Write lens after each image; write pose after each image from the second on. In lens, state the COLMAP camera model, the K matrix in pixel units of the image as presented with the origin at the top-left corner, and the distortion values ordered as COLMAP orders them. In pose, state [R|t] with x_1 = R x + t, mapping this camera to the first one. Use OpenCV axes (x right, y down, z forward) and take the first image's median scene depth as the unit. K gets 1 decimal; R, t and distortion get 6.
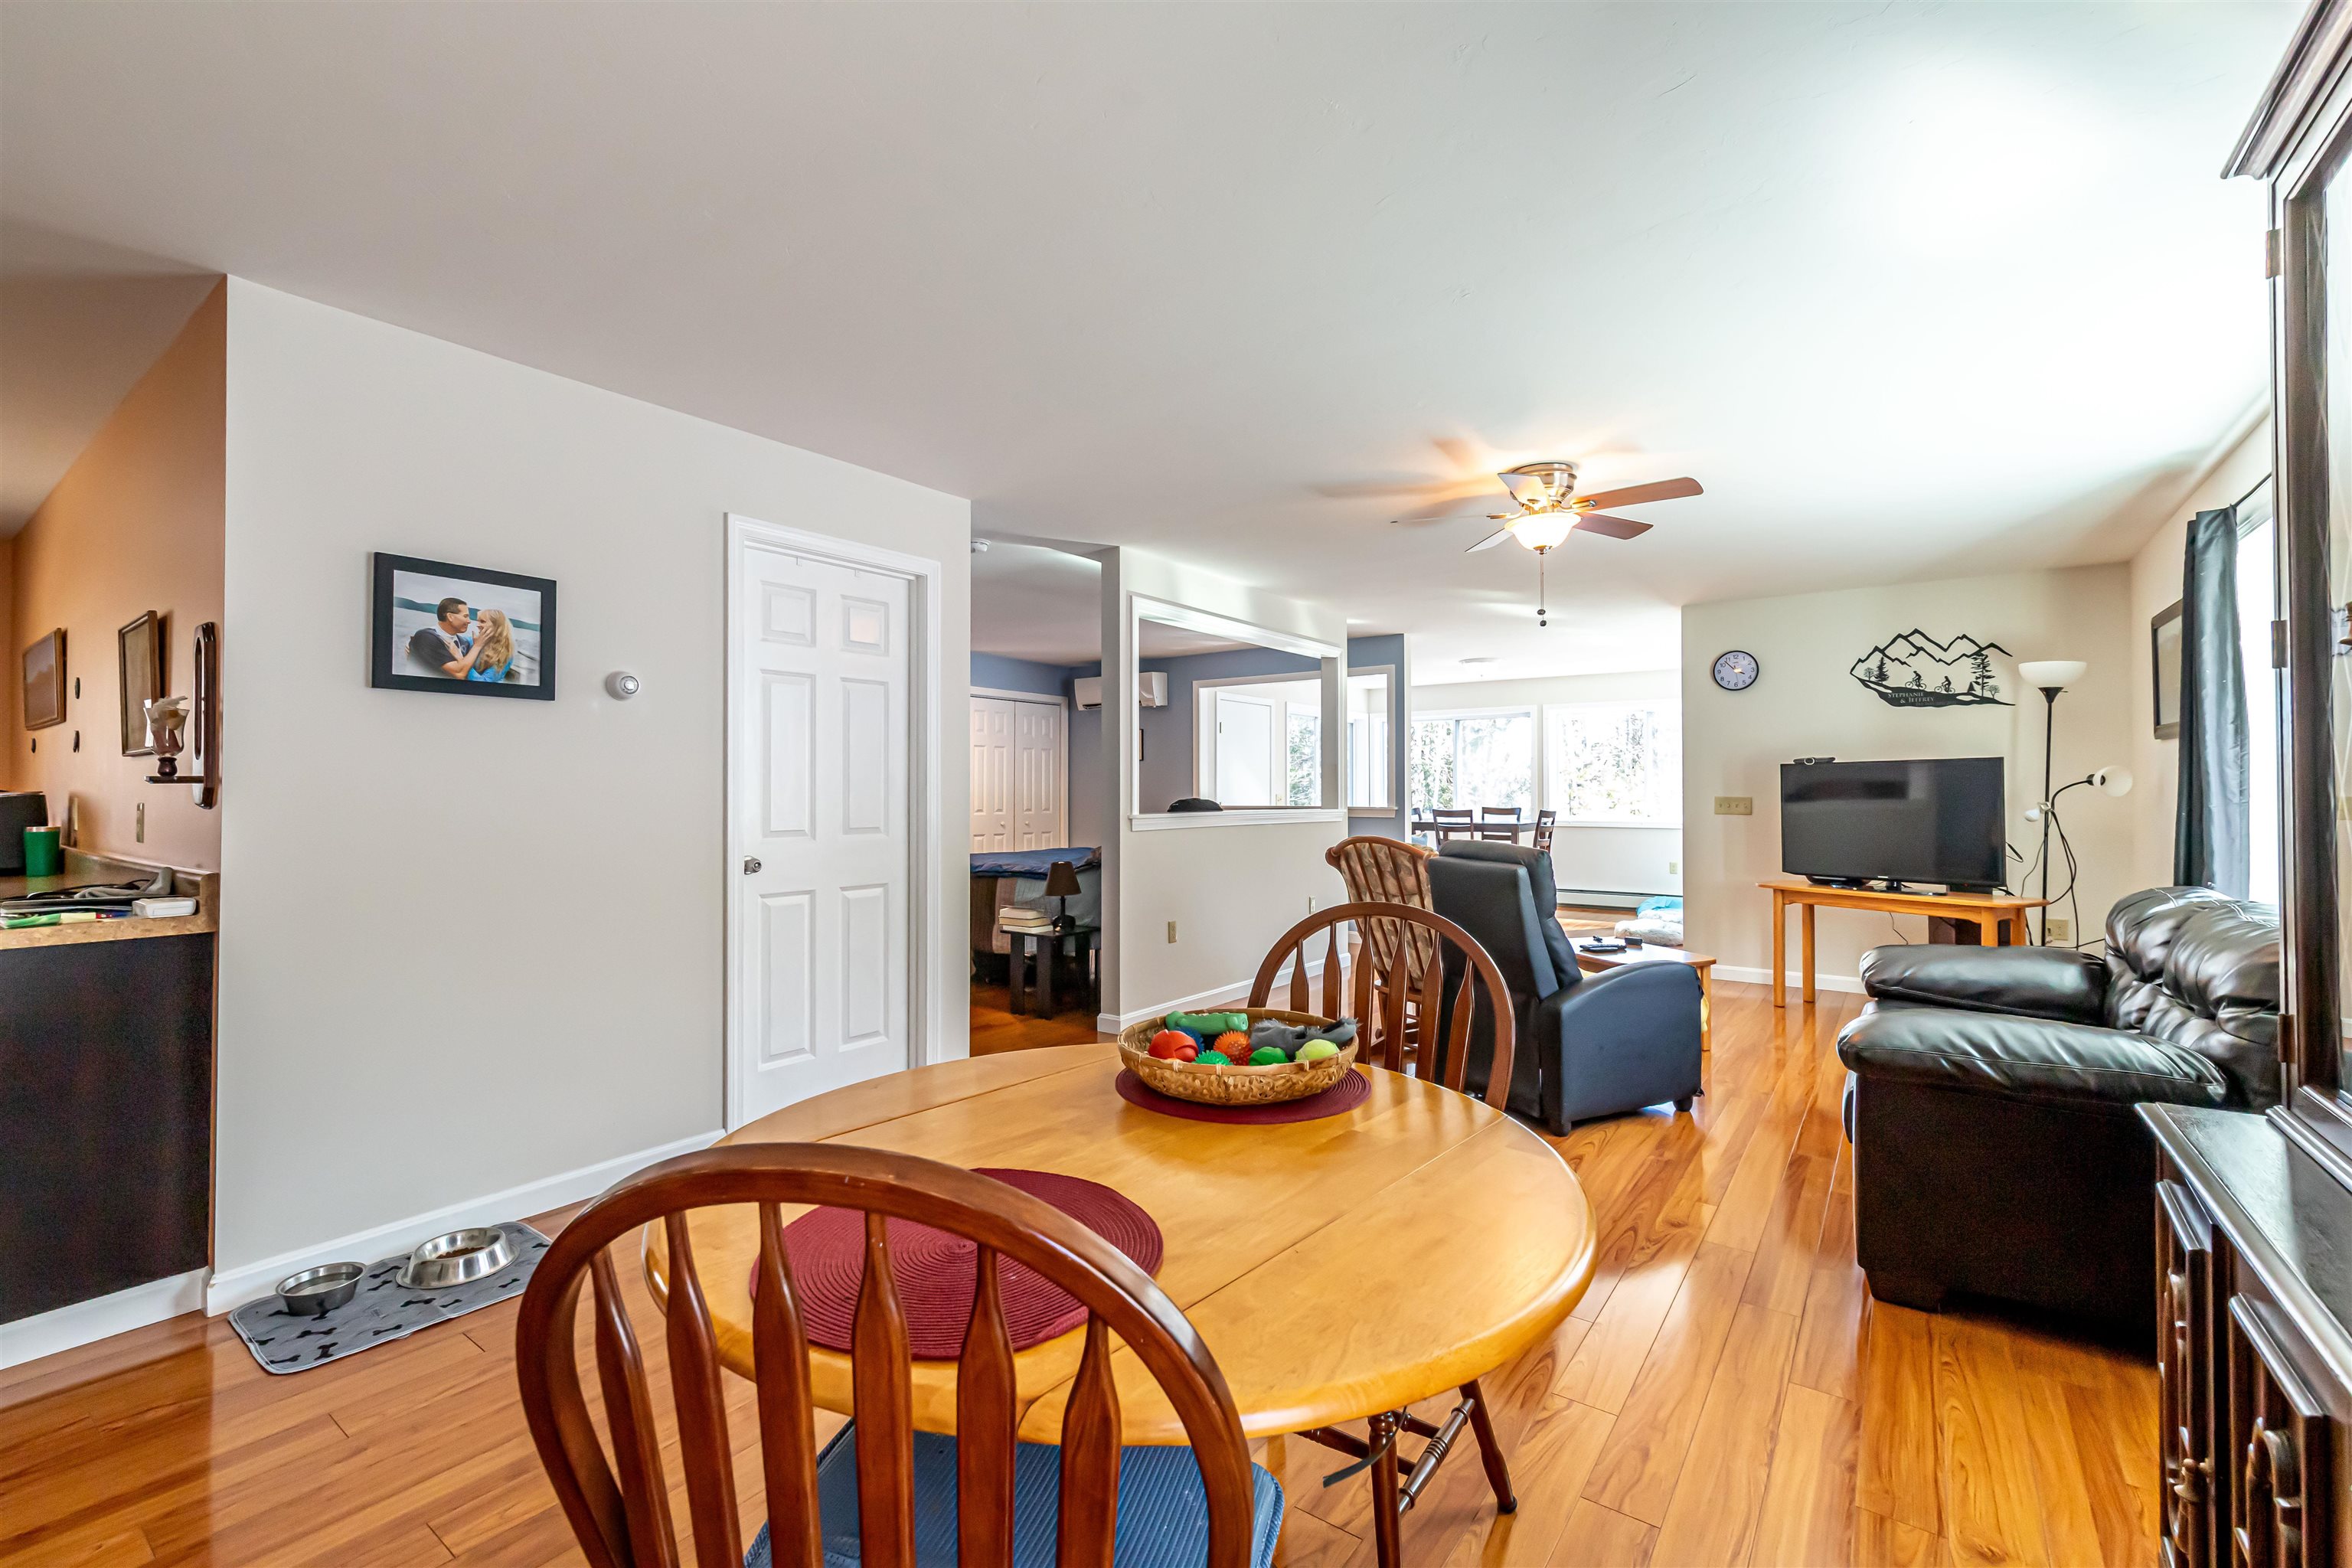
lens RADIAL K [[1039.9, 0, 1170.7], [0, 1039.9, 787.1], [0, 0, 1]] dist [0.002213, 0.000366]
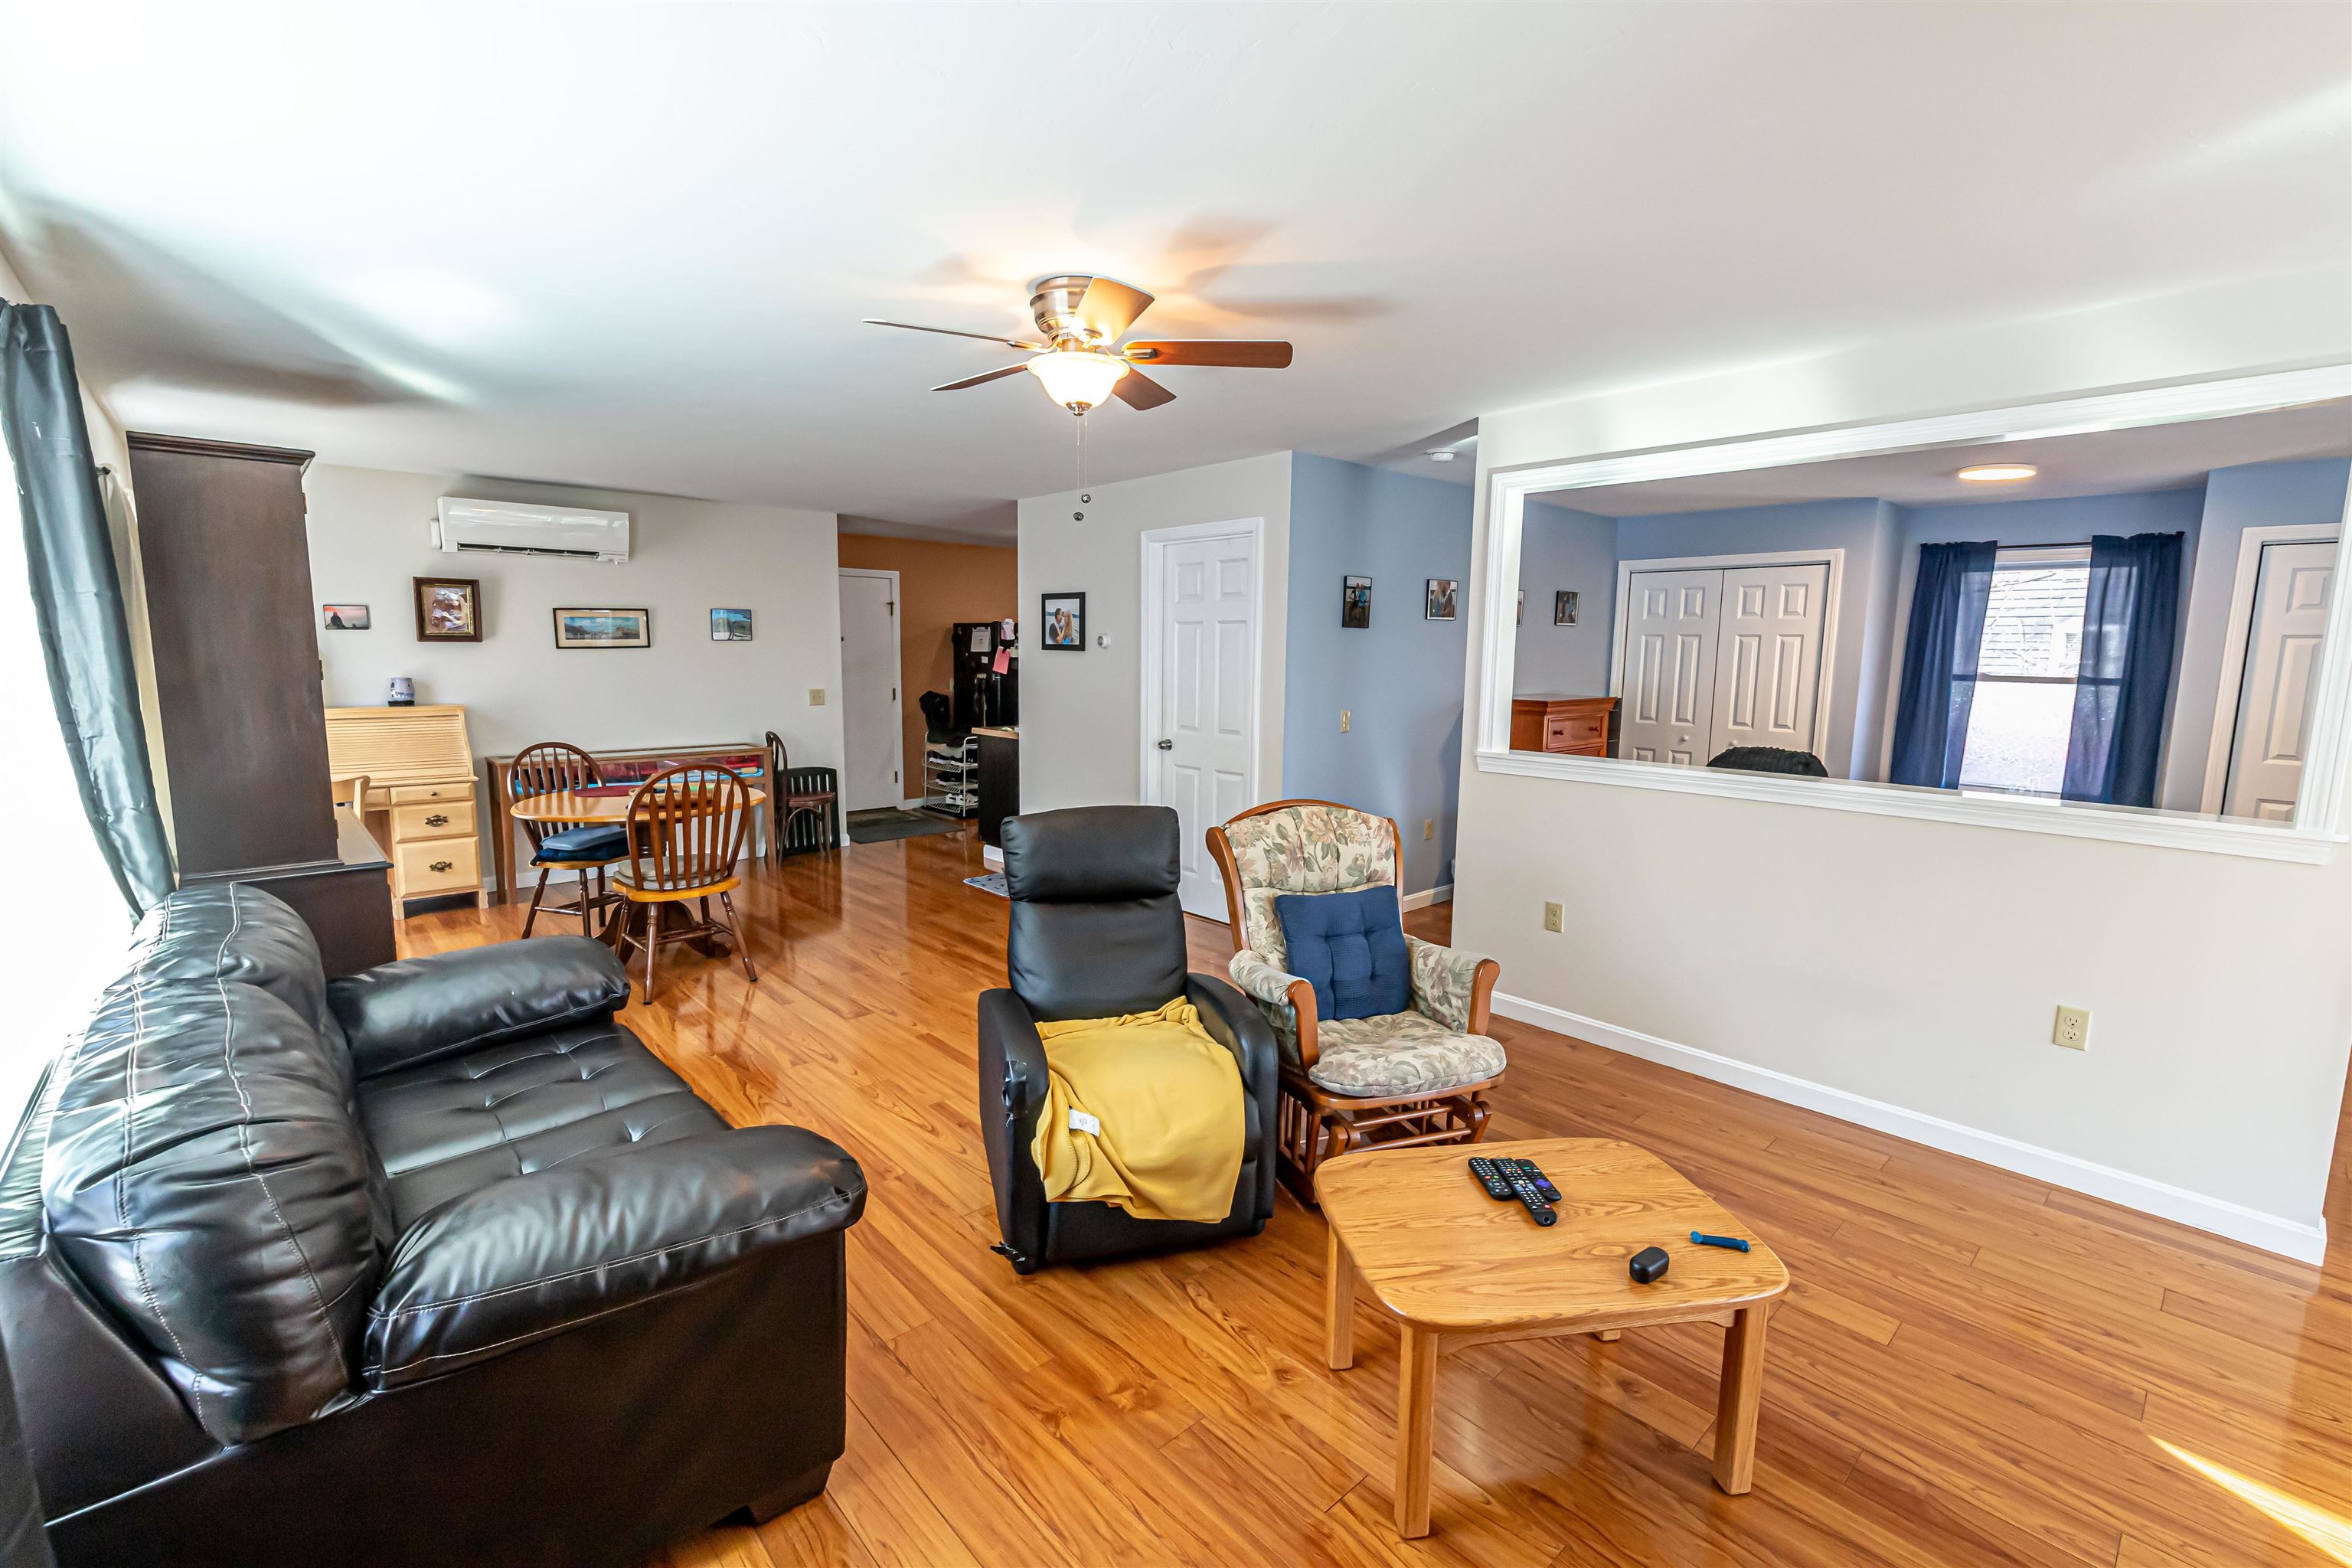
lens RADIAL K [[1039.9, 0, 1170.7], [0, 1039.9, 787.1], [0, 0, 1]] dist [0.002213, 0.000366]
pose [[-0.221670, 0.130568, -0.966341, 1.431433], [-0.004837, 0.990836, 0.134987, -0.097094], [0.975110, 0.034596, -0.219007, 1.665058]]
